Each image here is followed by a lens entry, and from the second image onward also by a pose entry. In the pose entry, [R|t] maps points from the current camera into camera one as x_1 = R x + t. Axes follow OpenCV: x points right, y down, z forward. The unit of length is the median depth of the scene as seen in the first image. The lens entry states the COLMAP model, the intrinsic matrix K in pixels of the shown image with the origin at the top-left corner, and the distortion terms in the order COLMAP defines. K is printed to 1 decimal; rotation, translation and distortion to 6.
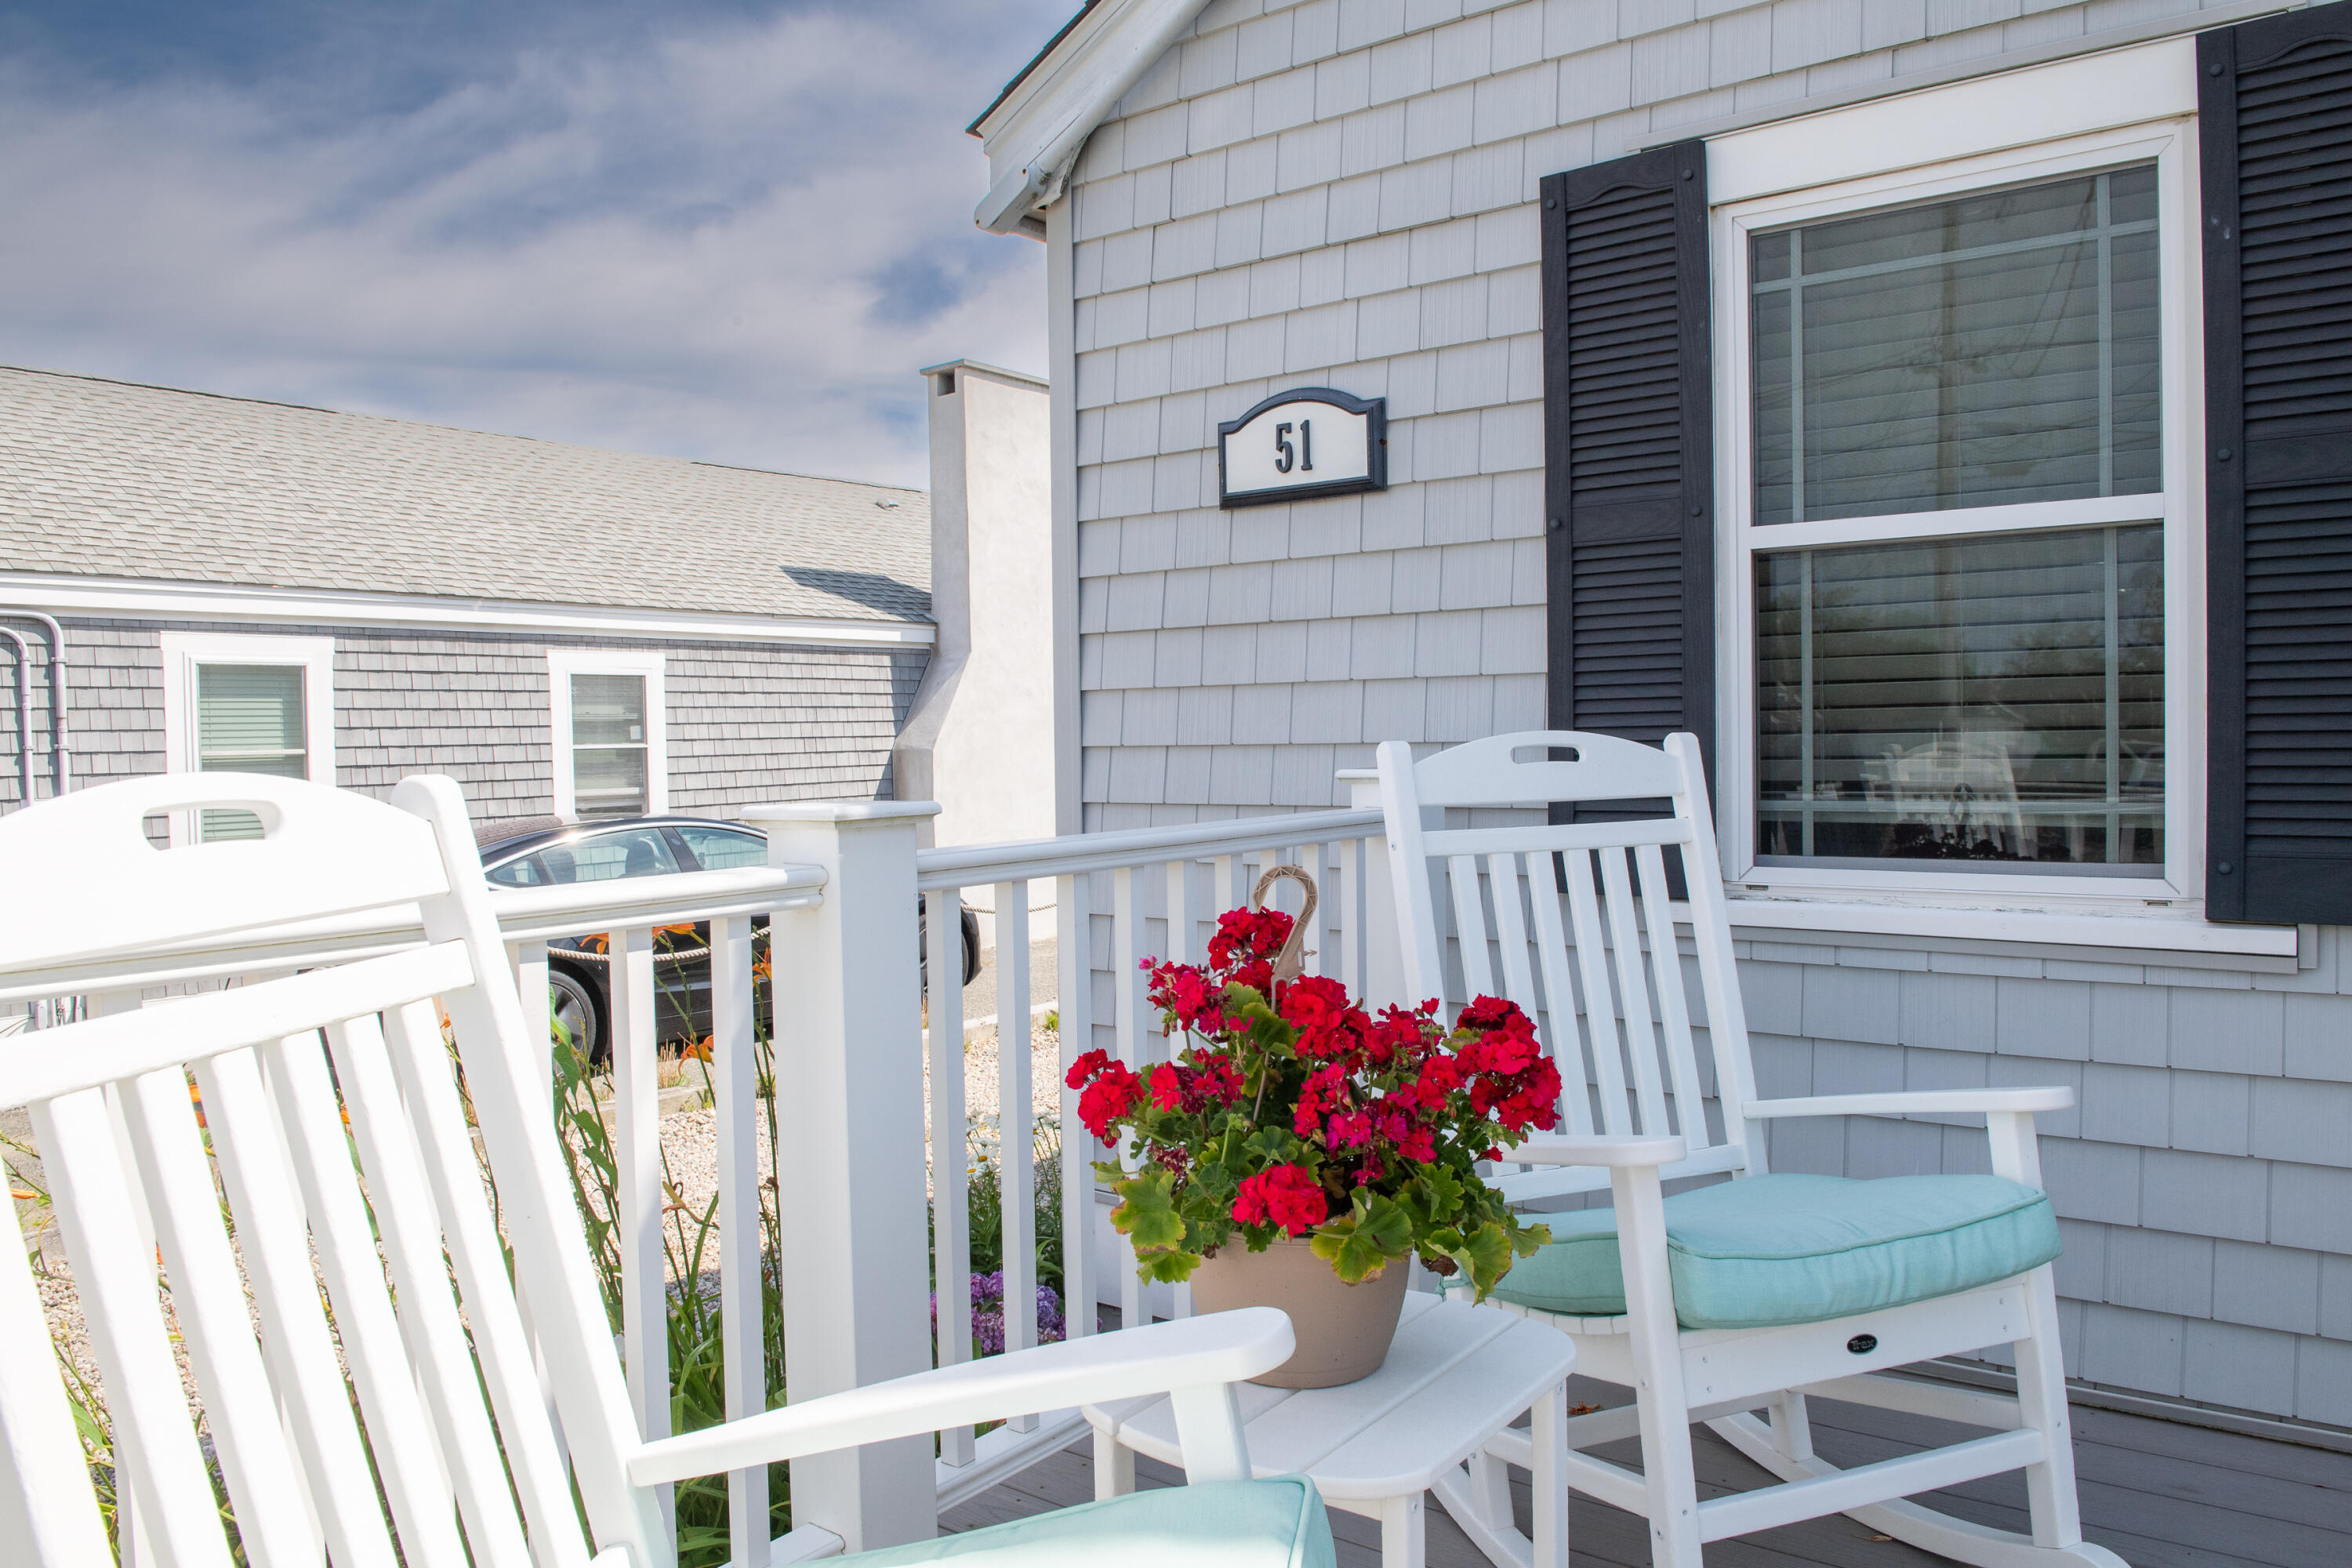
lens RADIAL K [[1668.2, 0, 1176.0], [0, 1668.2, 784.0], [0, 0, 1]] dist [-0.043128, -0.003443]
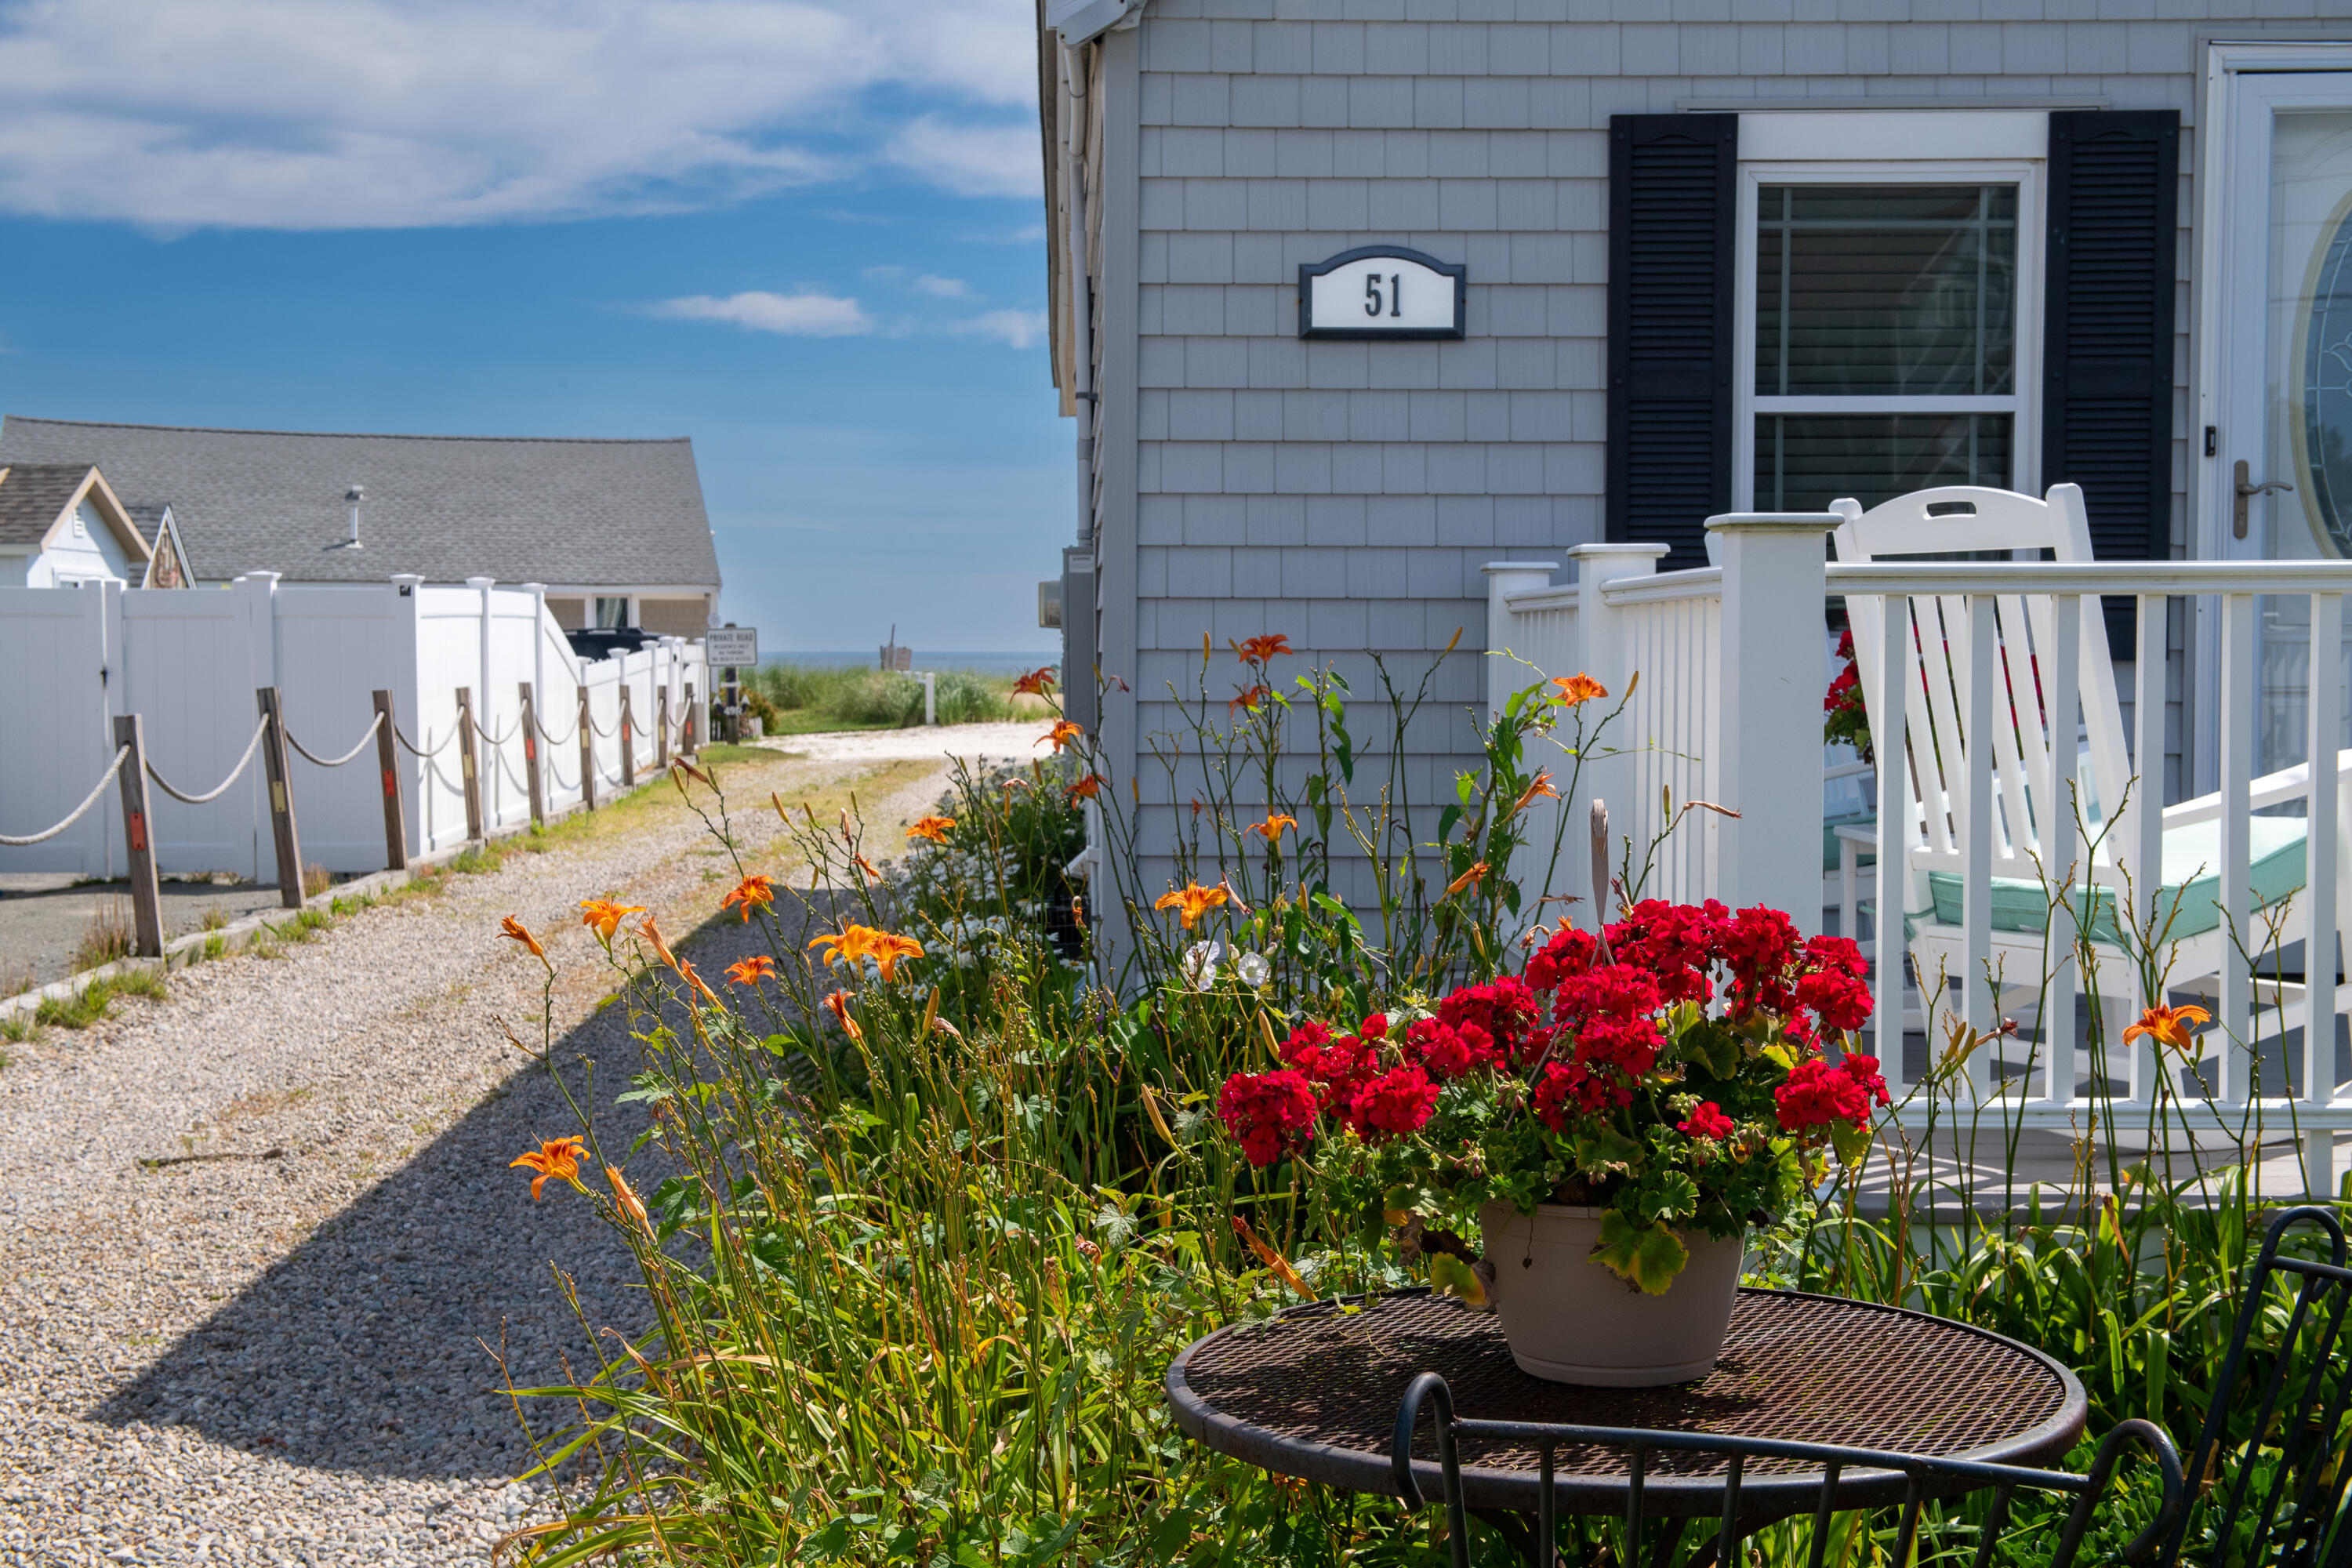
lens RADIAL K [[3059.1, 0, 1176.0], [0, 3059.1, 784.0], [0, 0, 1]] dist [0.125751, 0.001277]
pose [[0.778757, -0.006382, 0.627294, -1.419047], [0.002143, 0.999969, 0.007514, 0.130081], [-0.627323, -0.004508, 0.778747, -0.617609]]
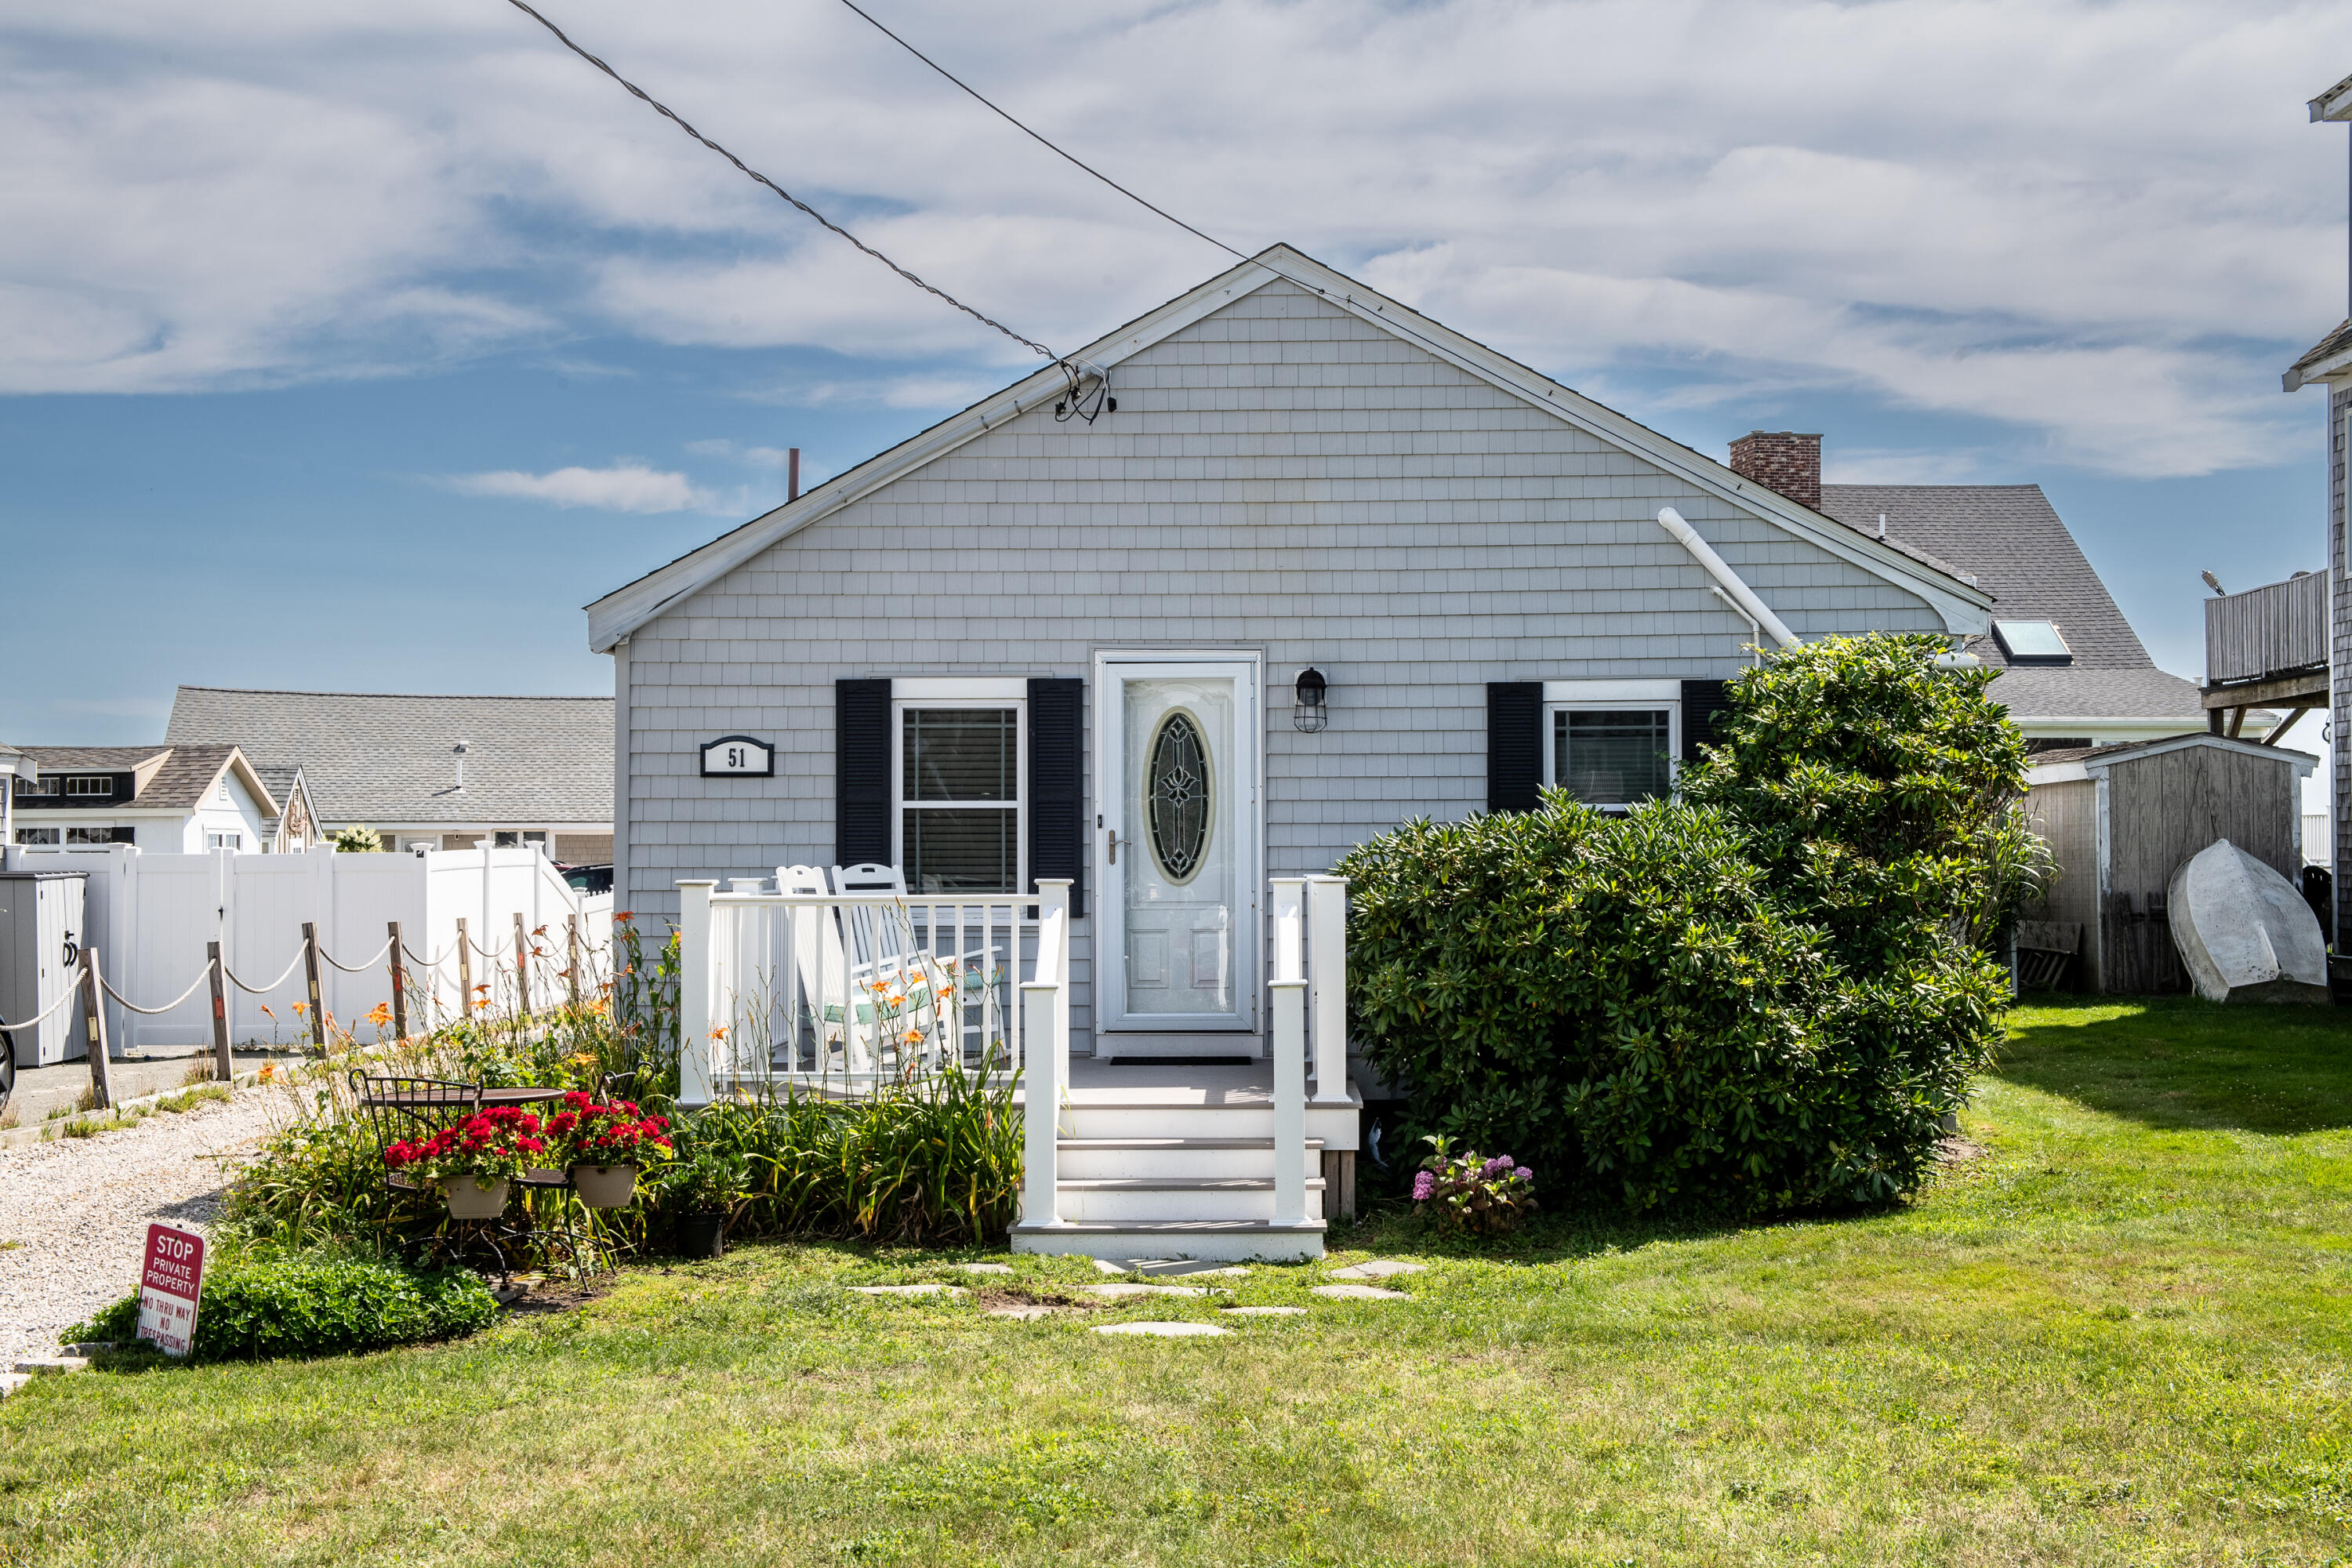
lens RADIAL K [[3141.0, 0, 1176.0], [0, 3141.0, 784.0], [0, 0, 1]] dist [0.129886, 0.020486]
pose [[0.814092, 0.032728, 0.579812, -2.309982], [0.002699, 0.998187, -0.060134, 0.150199], [-0.580729, 0.050519, 0.812528, -3.567739]]
